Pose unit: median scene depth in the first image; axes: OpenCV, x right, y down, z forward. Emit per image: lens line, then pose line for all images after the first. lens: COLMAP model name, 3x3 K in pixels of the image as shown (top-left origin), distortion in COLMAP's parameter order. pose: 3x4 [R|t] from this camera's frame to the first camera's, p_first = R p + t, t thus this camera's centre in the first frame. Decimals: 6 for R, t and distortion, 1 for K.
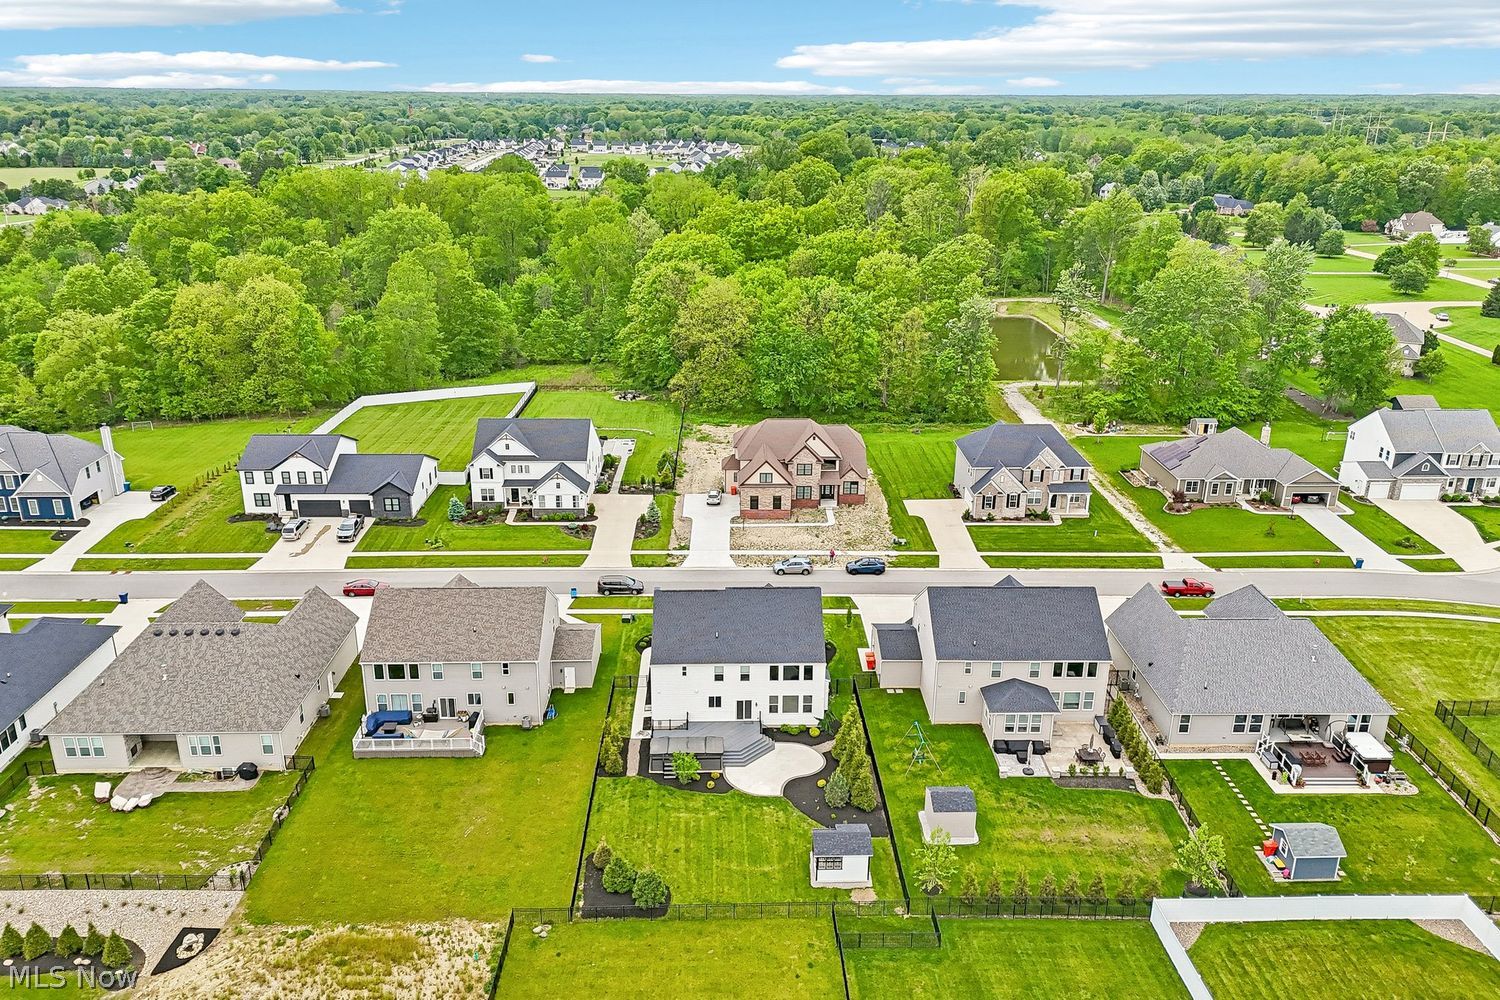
lens RADIAL K [[1103.5, 0, 744.9], [0, 1103.5, 505.0], [0, 0, 1]] dist [0.094683, -0.111467]
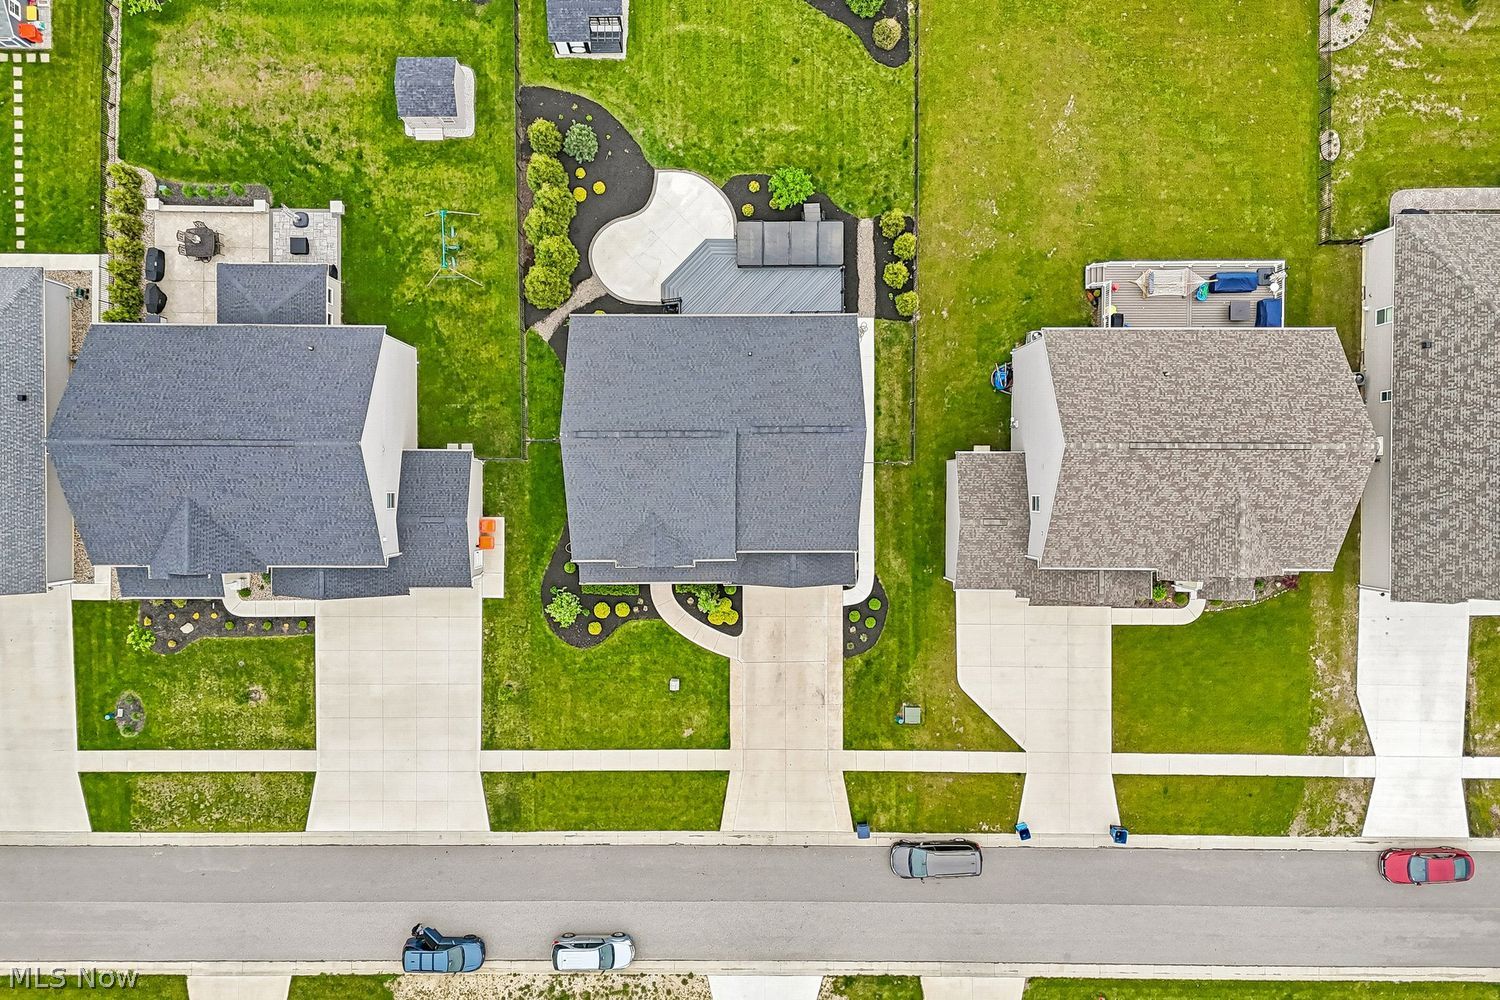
lens RADIAL K [[1103.5, 0, 744.9], [0, 1103.5, 505.0], [0, 0, 1]] dist [0.094683, -0.111467]
pose [[-0.999830, -0.016873, -0.007446, -0.014393], [-0.001054, -0.350778, 0.936458, -0.307020], [-0.018413, 0.936307, 0.350701, 0.583610]]
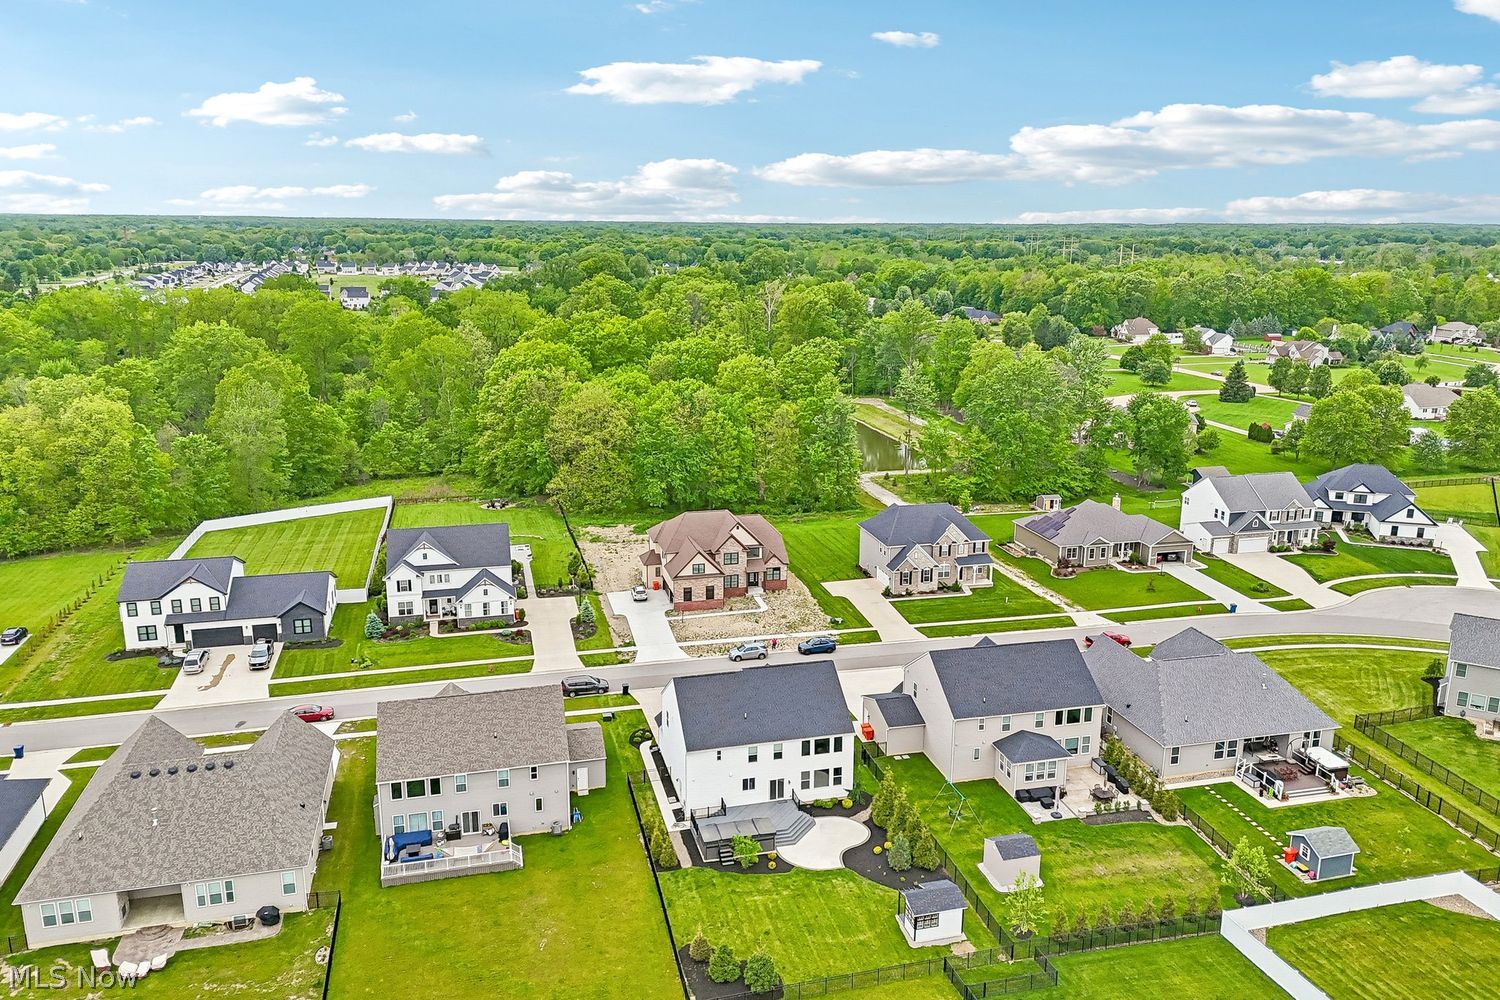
lens RADIAL K [[1103.5, 0, 744.9], [0, 1103.5, 505.0], [0, 0, 1]] dist [0.094683, -0.111467]
pose [[0.973268, -0.054564, 0.223098, -0.161697], [0.077092, 0.992626, -0.093547, 0.015024], [-0.216348, 0.108245, 0.970297, 0.003870]]
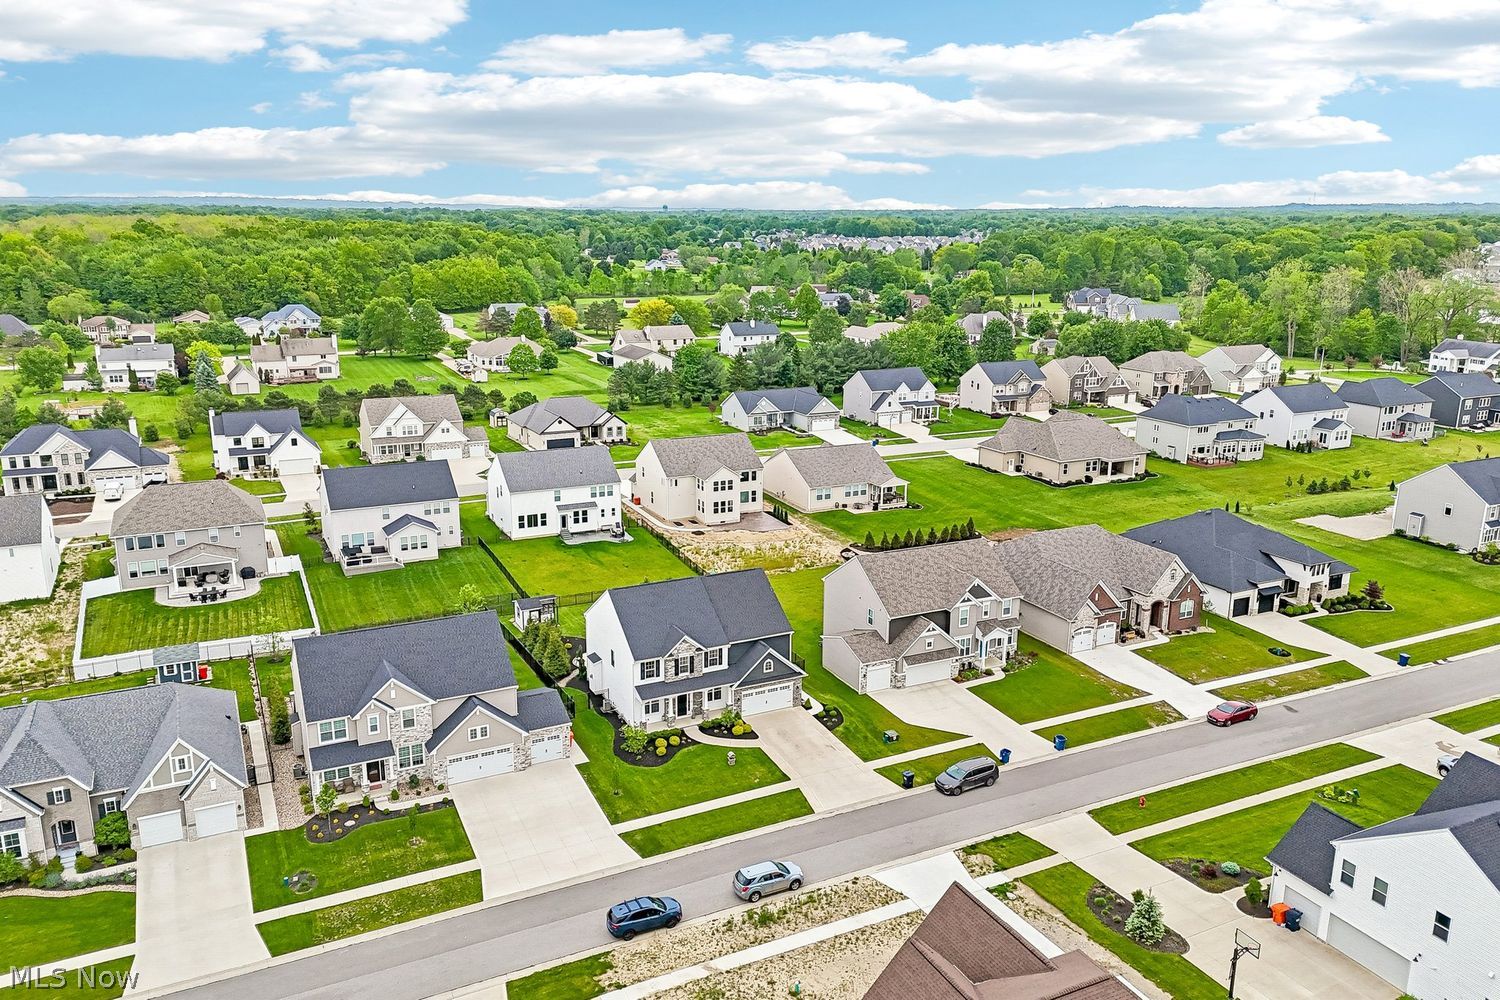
lens RADIAL K [[1103.5, 0, 744.9], [0, 1103.5, 505.0], [0, 0, 1]] dist [0.094683, -0.111467]
pose [[-0.902828, 0.094660, -0.419453, 0.244348], [-0.165212, 0.824234, 0.541612, -0.357720], [0.396997, 0.558281, -0.728503, 1.176864]]
